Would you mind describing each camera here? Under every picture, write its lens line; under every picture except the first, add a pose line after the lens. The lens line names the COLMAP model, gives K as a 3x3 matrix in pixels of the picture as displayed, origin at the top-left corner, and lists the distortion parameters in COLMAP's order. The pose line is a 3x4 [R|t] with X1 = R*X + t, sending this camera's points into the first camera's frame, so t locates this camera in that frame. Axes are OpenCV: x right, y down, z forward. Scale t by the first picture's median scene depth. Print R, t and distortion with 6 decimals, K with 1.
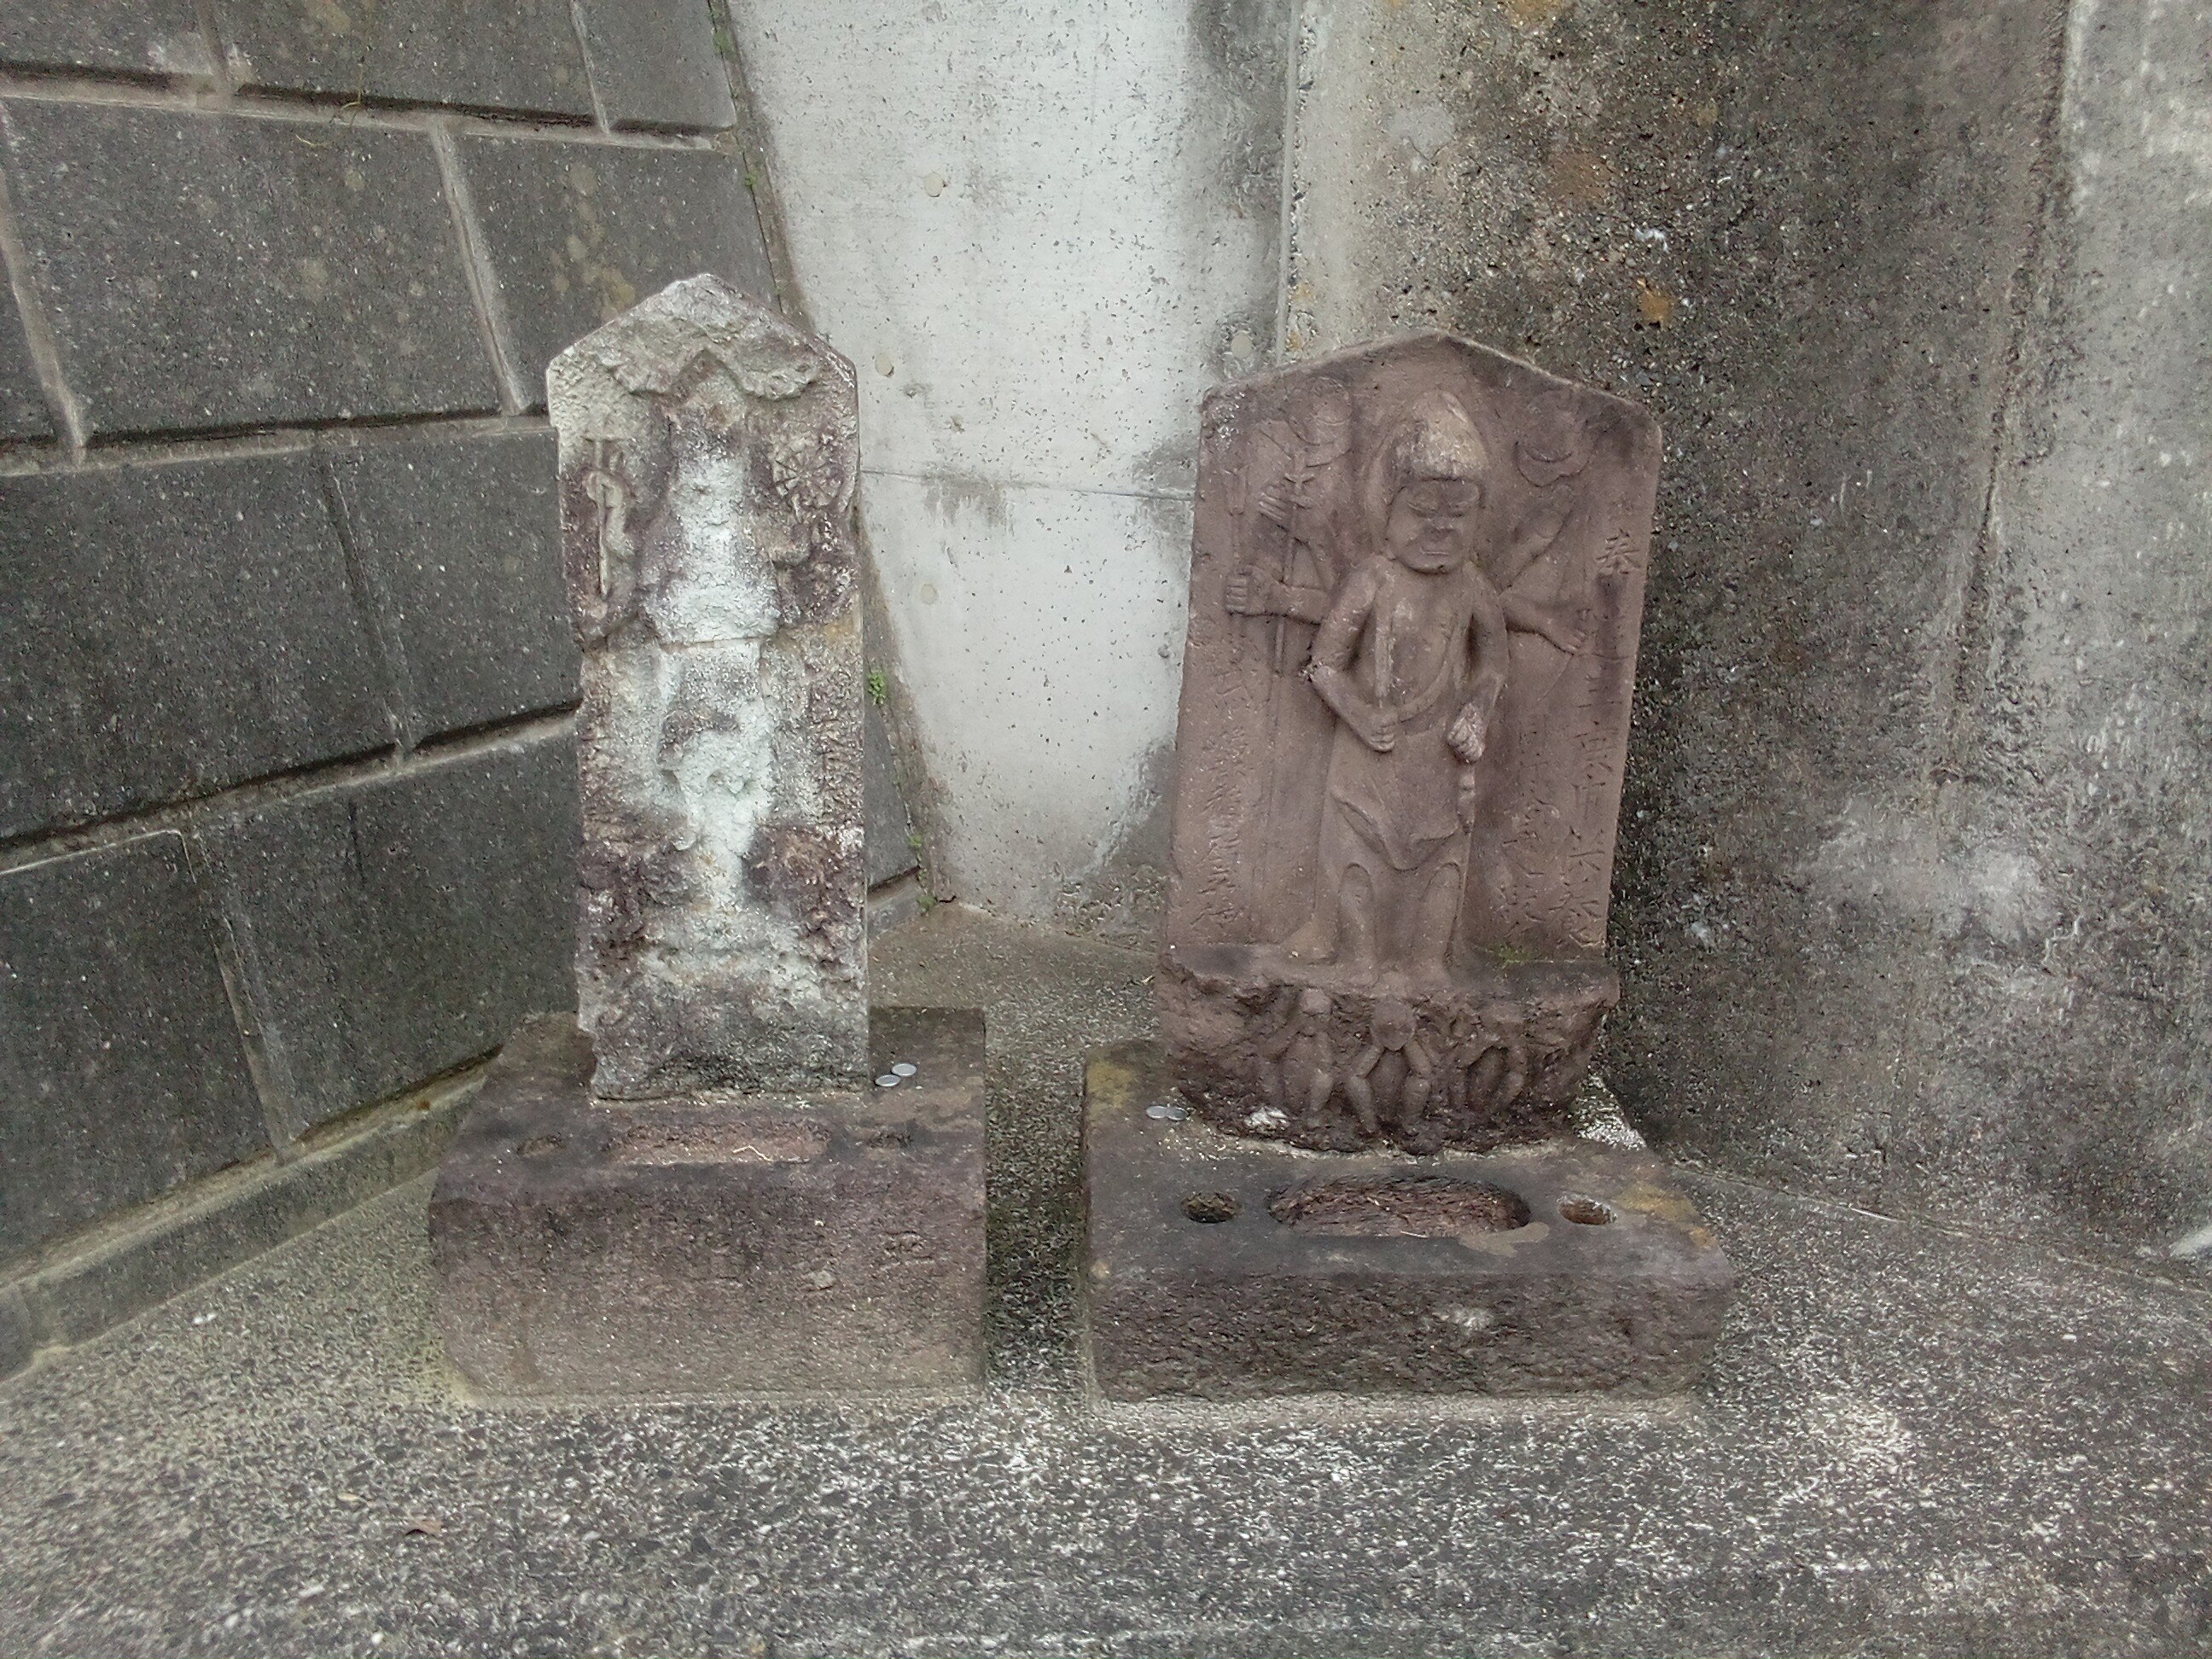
lens RADIAL K [[1823.2, 0, 1115.7], [0, 1823.2, 828.9], [0, 0, 1]] dist [0.062997, -0.103430]
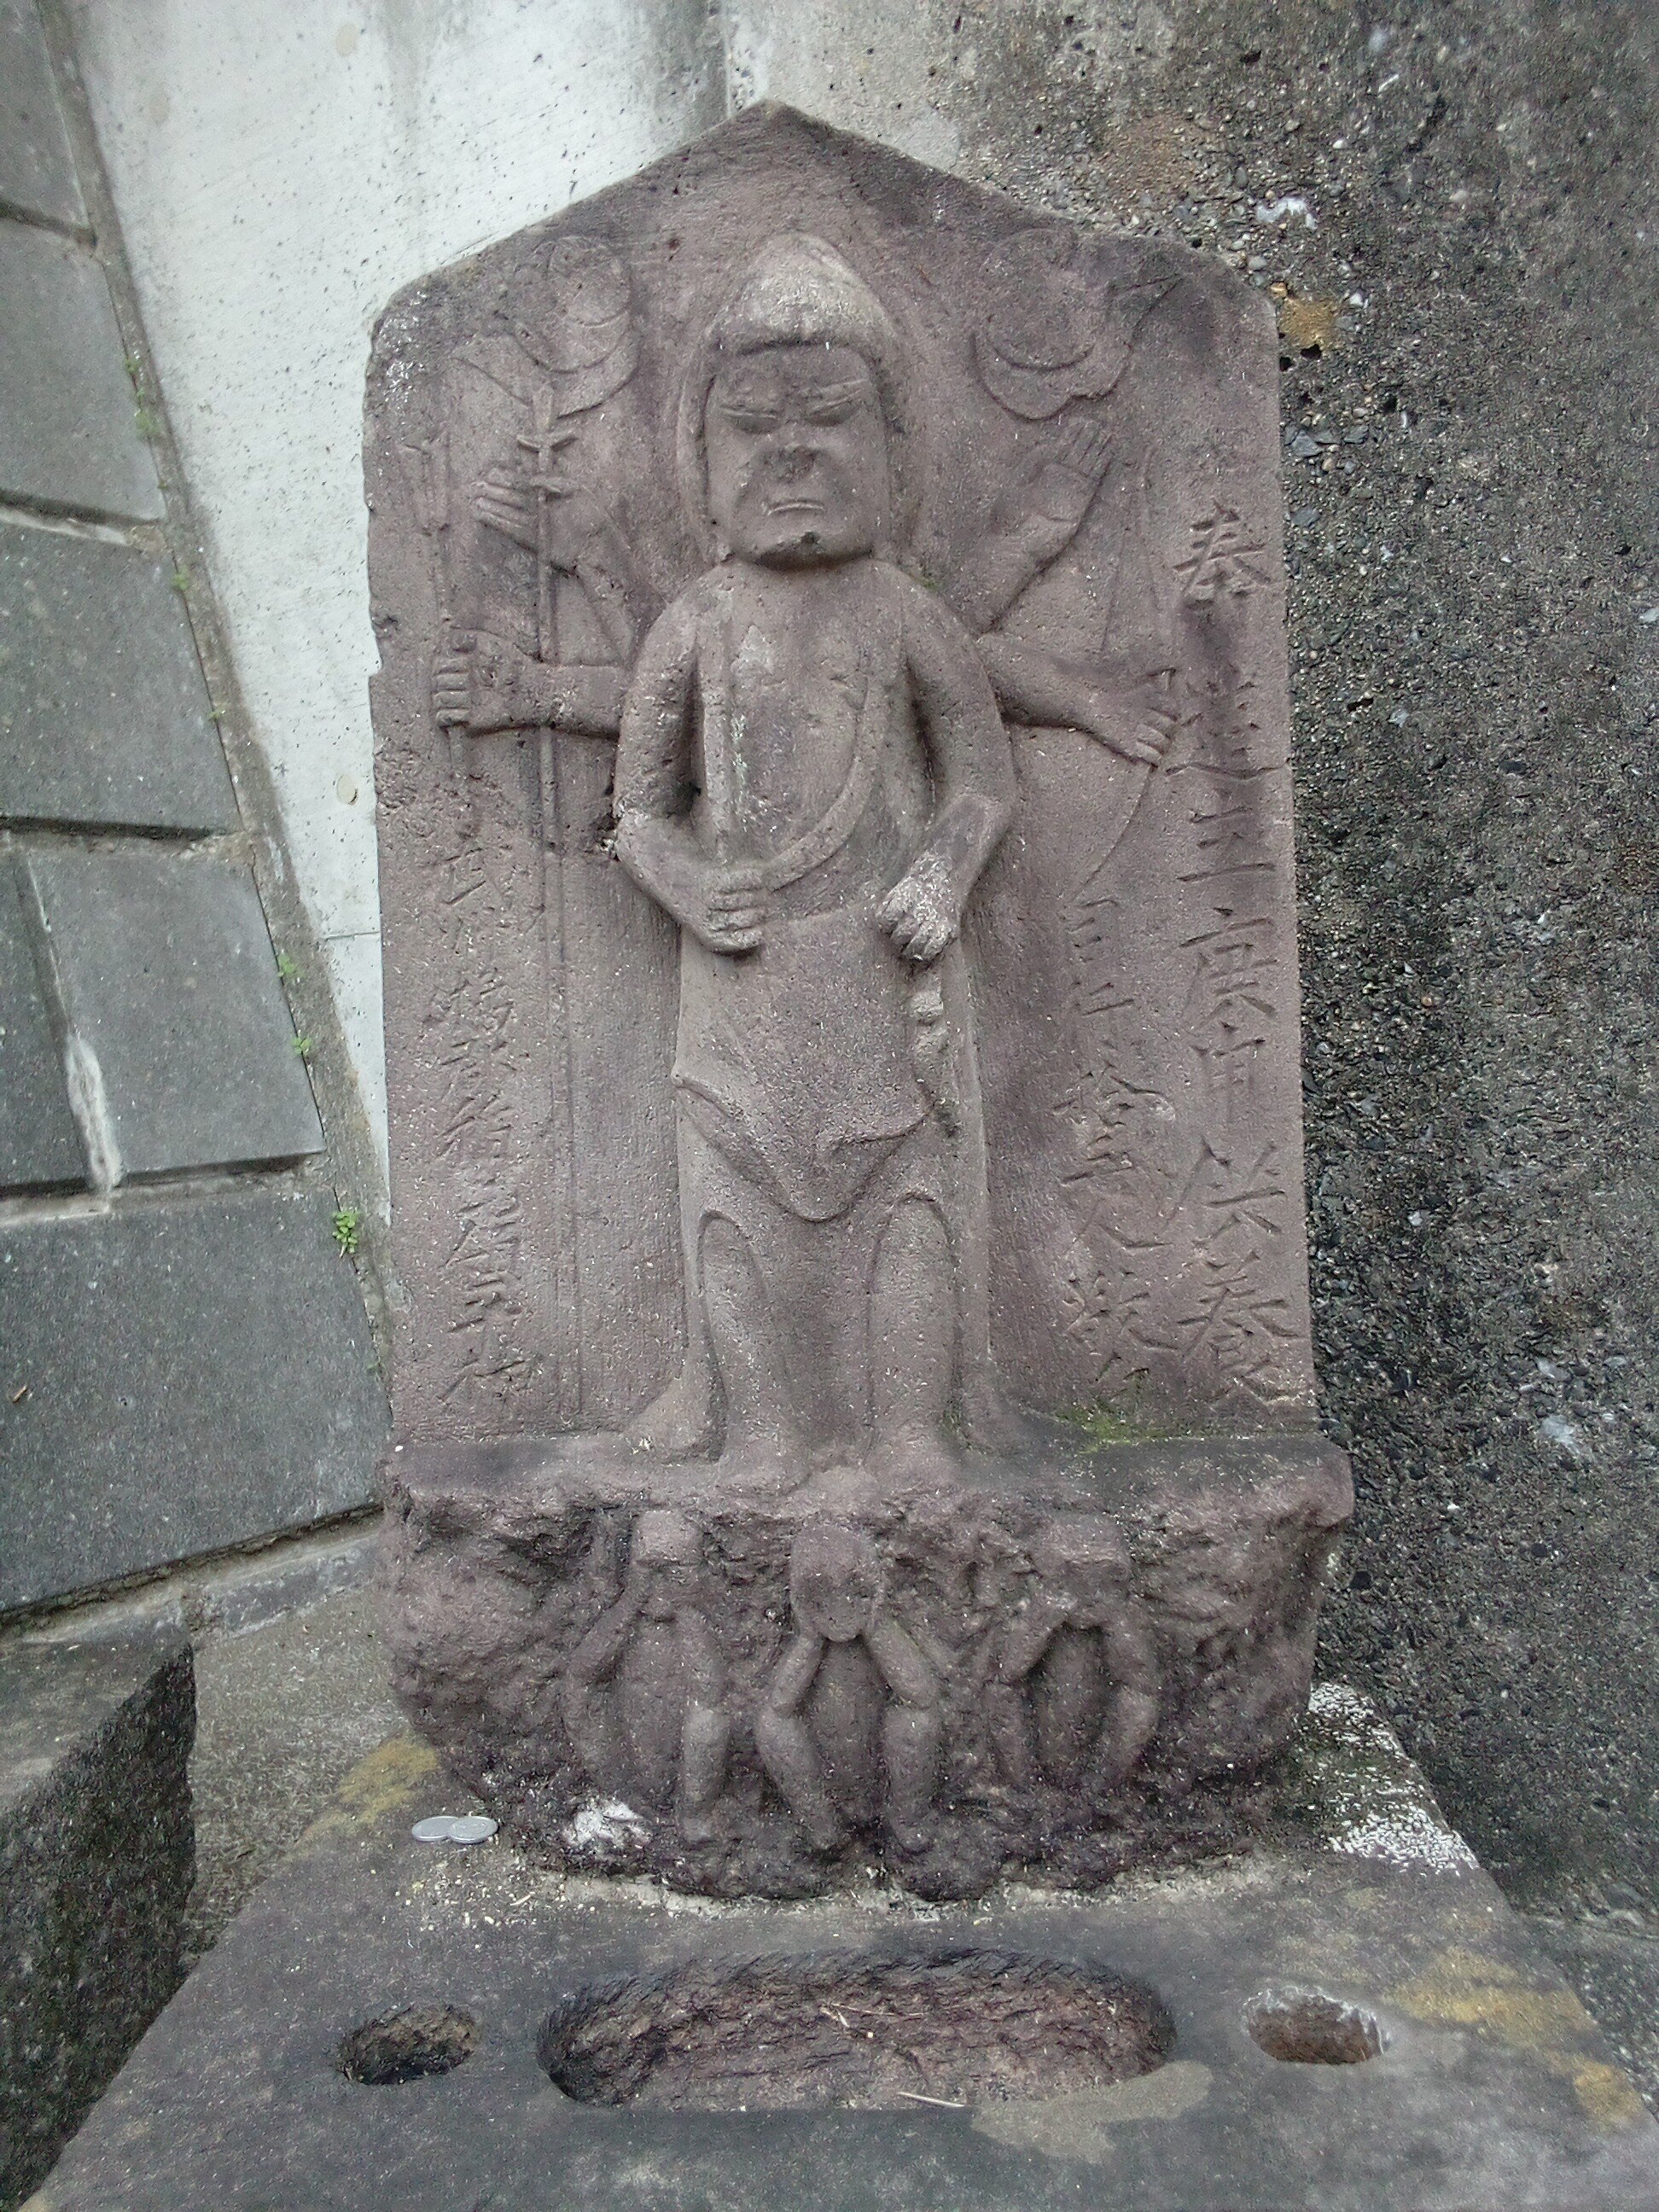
lens RADIAL K [[1823.2, 0, 842.2], [0, 1823.2, 1113.4], [0, 0, 1]] dist [0.062997, -0.103430]
pose [[0.993362, -0.070053, -0.091243, 0.196686], [0.044077, 0.964442, -0.260592, 0.110362], [0.106254, 0.254841, 0.961128, 0.525226]]
